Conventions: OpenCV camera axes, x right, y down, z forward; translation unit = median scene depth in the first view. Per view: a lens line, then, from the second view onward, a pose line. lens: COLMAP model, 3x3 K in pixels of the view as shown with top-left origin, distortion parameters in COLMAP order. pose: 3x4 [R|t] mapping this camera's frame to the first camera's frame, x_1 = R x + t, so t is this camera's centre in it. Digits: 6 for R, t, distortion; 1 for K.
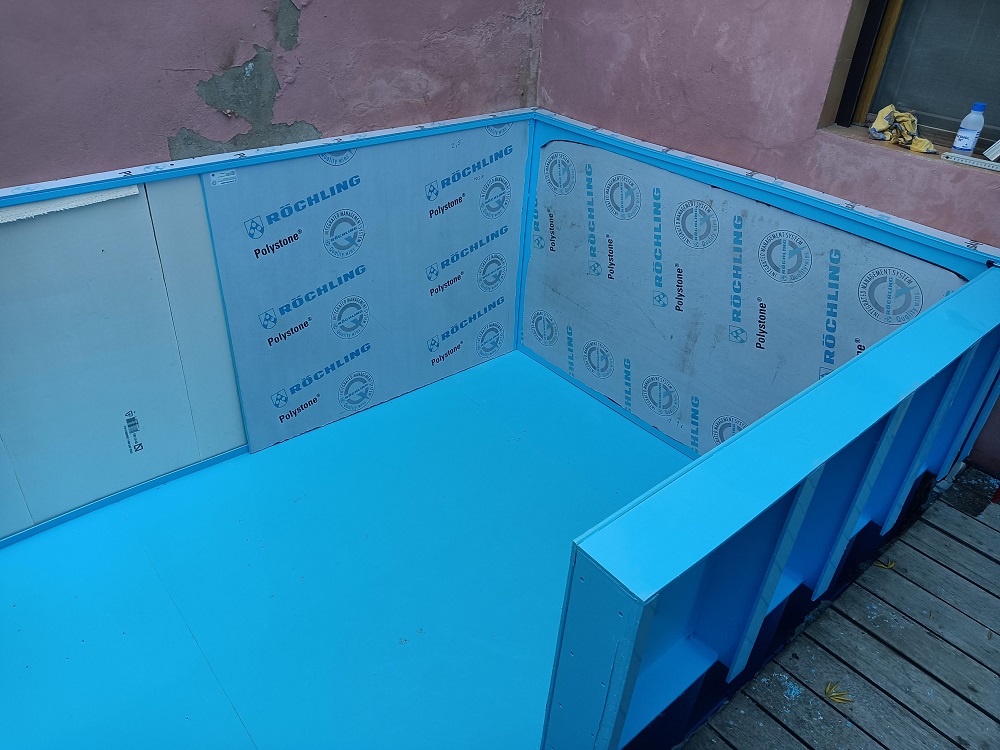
lens RADIAL K [[724.8, 0, 504.8], [0, 724.8, 379.0], [0, 0, 1]] dist [0.089353, -0.131330]
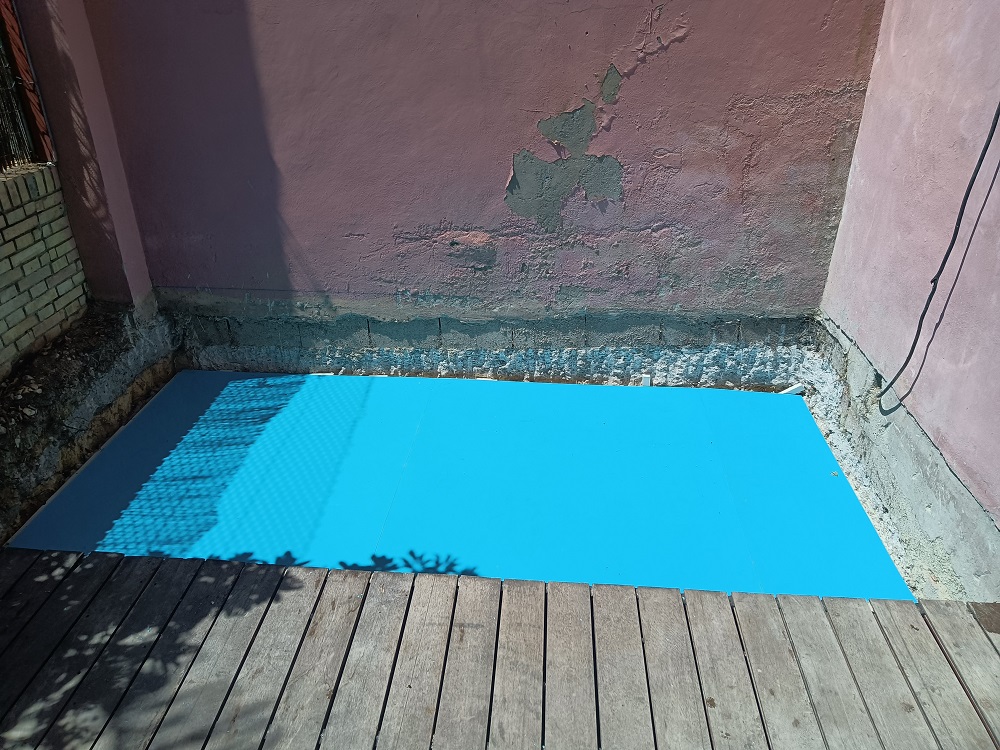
lens RADIAL K [[724.8, 0, 504.8], [0, 724.8, 379.0], [0, 0, 1]] dist [0.089353, -0.131330]
pose [[0.711080, 0.291330, -0.639916, 0.558824], [-0.354054, 0.934674, 0.032095, 0.061295], [0.607463, 0.203743, 0.767775, -0.076559]]
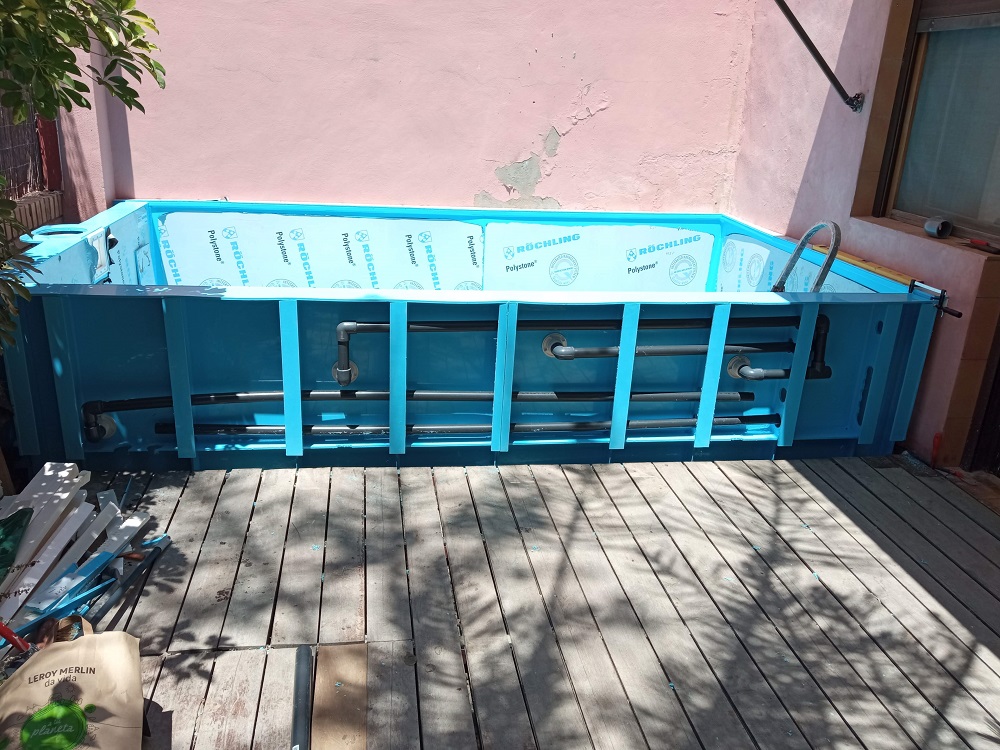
lens RADIAL K [[796.3, 0, 500.0], [0, 796.3, 375.0], [0, 0, 1]] dist [0.153781, -0.315809]
pose [[0.850193, 0.176619, -0.495961, 0.600456], [-0.295423, 0.939802, -0.171747, 0.379246], [0.435771, 0.292537, 0.851191, -0.500604]]
